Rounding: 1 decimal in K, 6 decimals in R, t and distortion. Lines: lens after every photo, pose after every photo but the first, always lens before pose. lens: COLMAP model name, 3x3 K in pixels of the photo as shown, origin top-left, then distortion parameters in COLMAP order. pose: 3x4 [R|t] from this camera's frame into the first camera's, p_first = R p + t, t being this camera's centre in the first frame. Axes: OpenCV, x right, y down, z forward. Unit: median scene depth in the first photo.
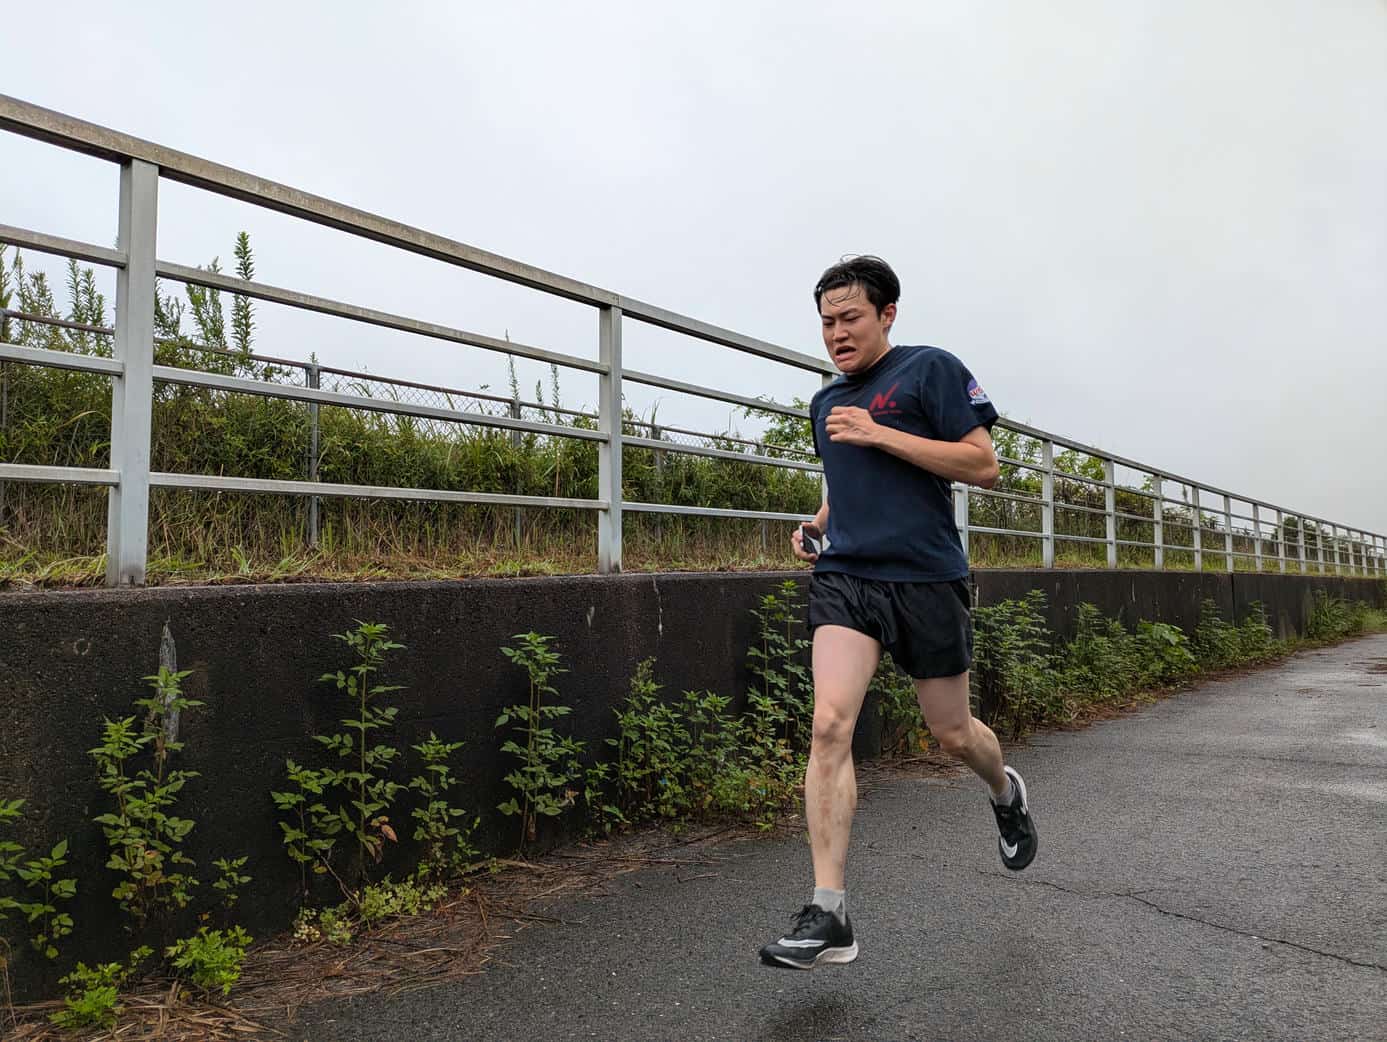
lens RADIAL K [[1023.2, 0, 661.6], [0, 1023.2, 511.4], [0, 0, 1]] dist [0.052432, -0.051948]
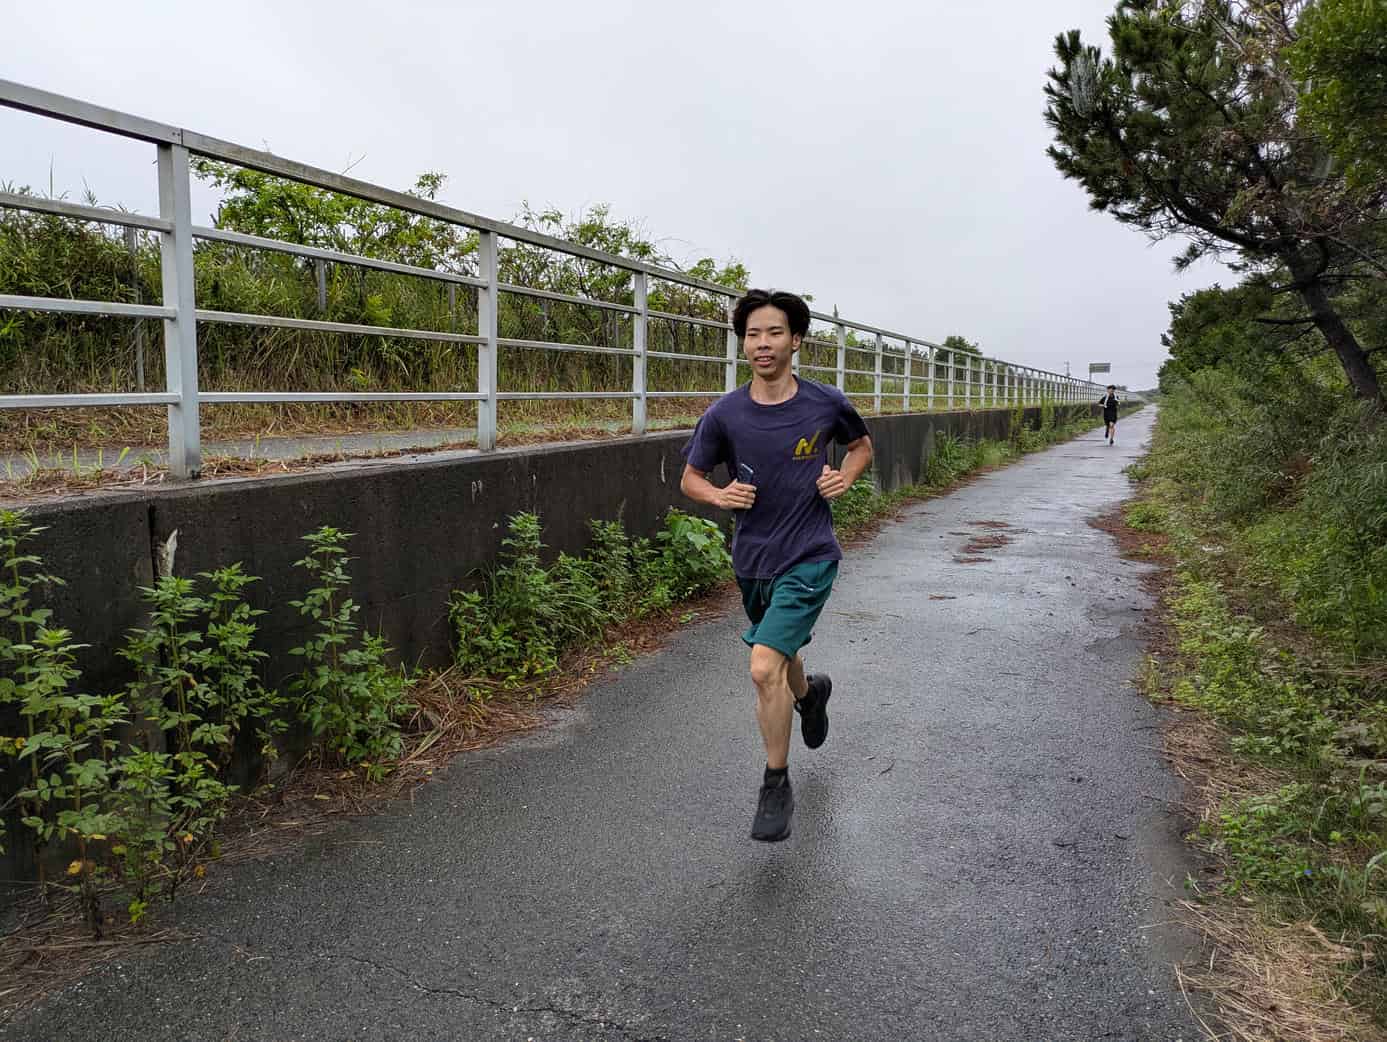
lens RADIAL K [[1024.1, 0, 661.8], [0, 1024.1, 508.3], [0, 0, 1]] dist [0.070248, -0.102632]
pose [[0.963435, -0.012906, 0.267632, 0.743339], [-0.037253, 0.982686, 0.181493, -0.057734], [-0.265341, -0.184827, 0.946273, 0.934677]]
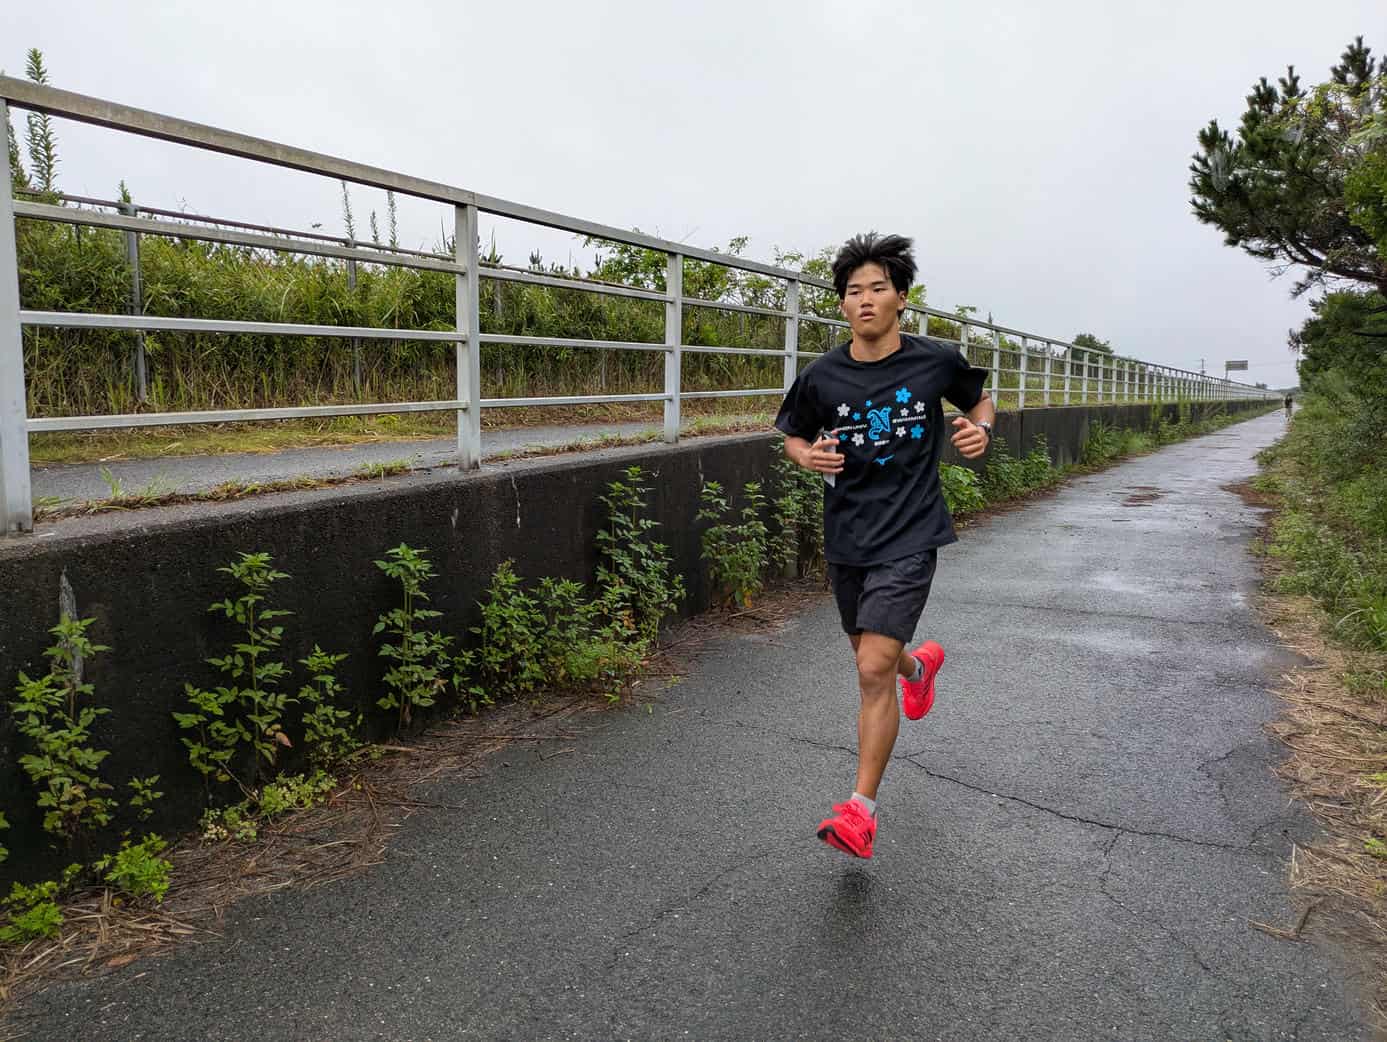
lens RADIAL K [[1023.2, 0, 661.6], [0, 1023.2, 511.4], [0, 0, 1]] dist [0.052432, -0.051948]
pose [[0.986397, -0.002527, 0.164360, -0.032831], [-0.029026, 0.981492, 0.189289, -0.116224], [-0.161796, -0.191485, 0.968068, -0.074817]]
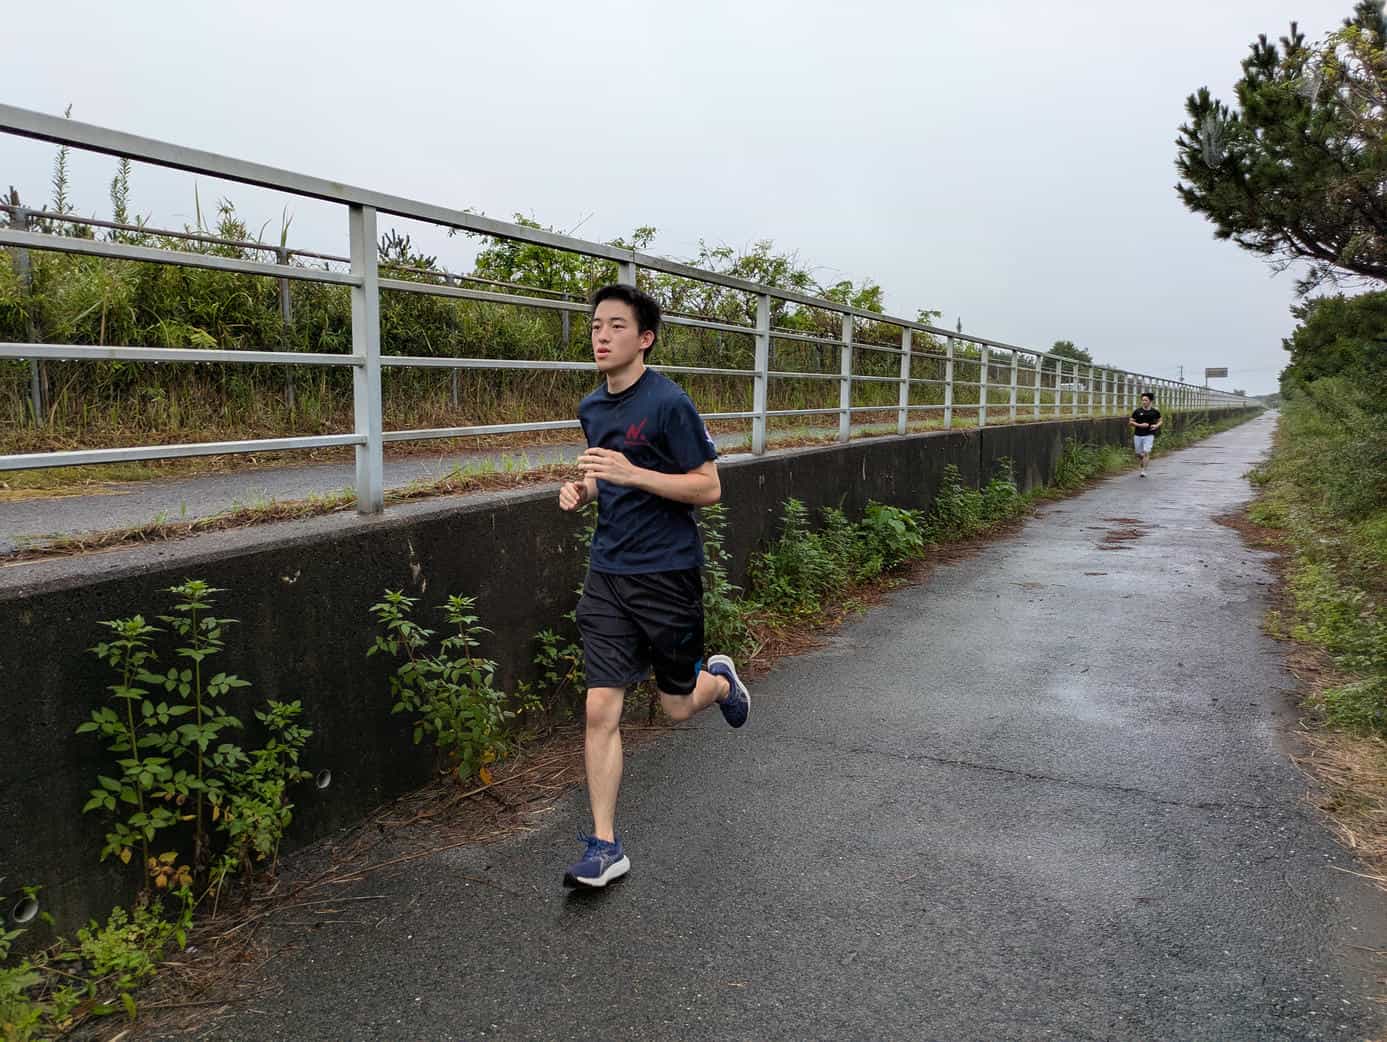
lens RADIAL K [[1025.3, 0, 657.8], [0, 1025.3, 507.2], [0, 0, 1]] dist [0.046748, -0.047522]
pose [[0.984193, -0.005243, 0.177019, 0.355452], [-0.026642, 0.983803, 0.177262, -0.108763], [-0.175082, -0.179176, 0.968113, 0.495092]]
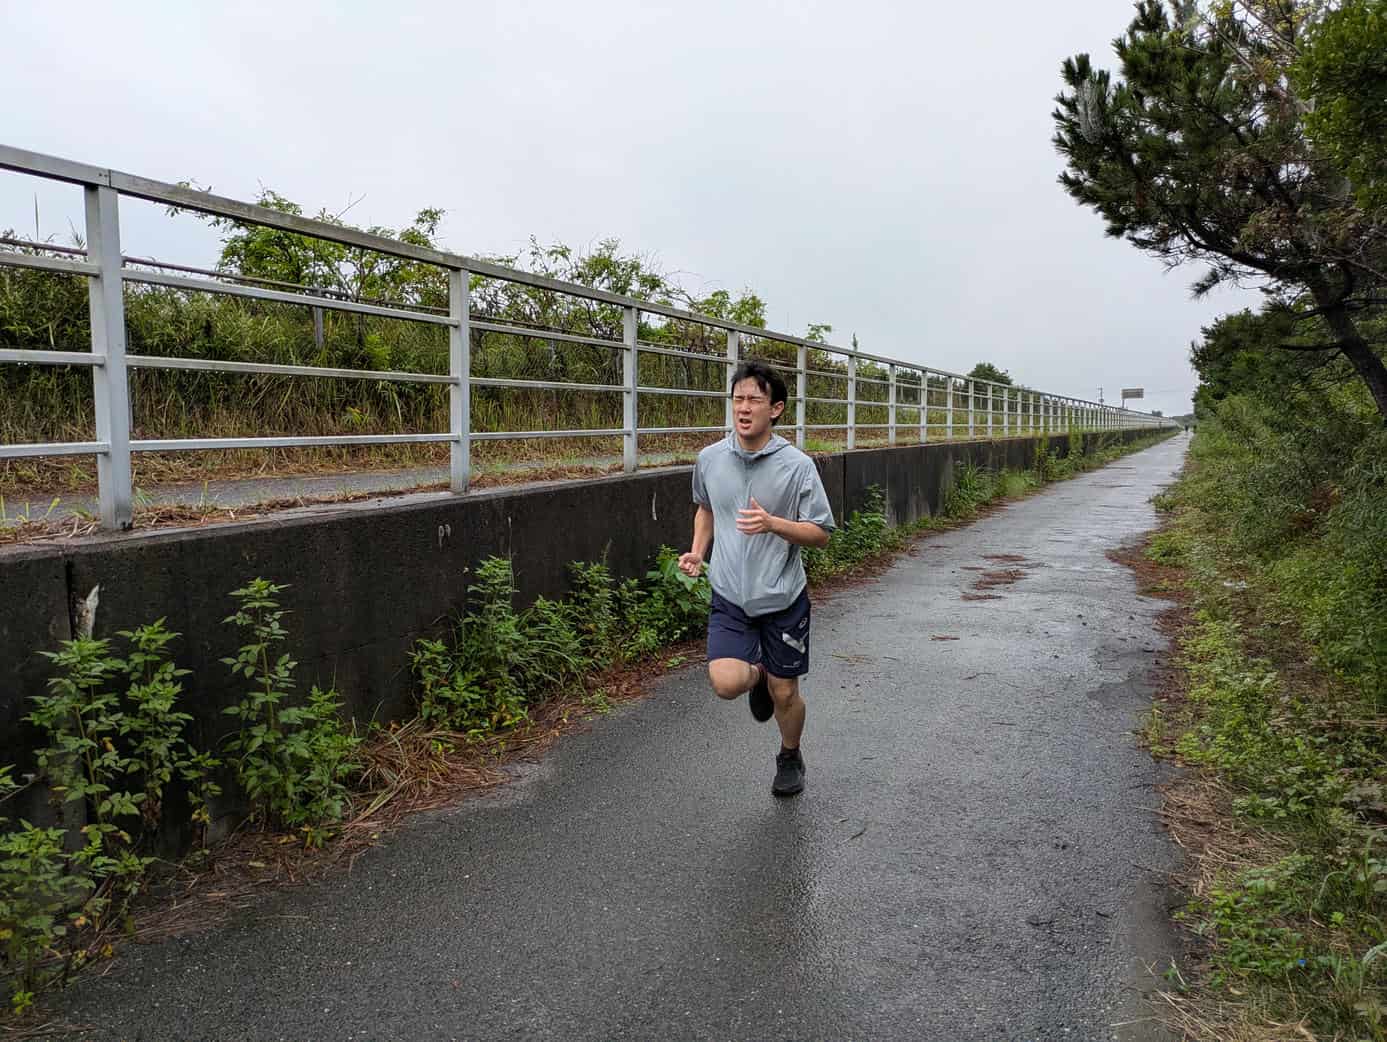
lens RADIAL K [[1020.9, 0, 662.5], [0, 1020.9, 514.8], [0, 0, 1]] dist [0.071551, -0.089749]
pose [[0.970918, -0.013926, 0.239006, 0.825637], [-0.025314, 0.986739, 0.160326, -0.067797], [-0.238070, -0.161714, 0.957691, 0.968327]]
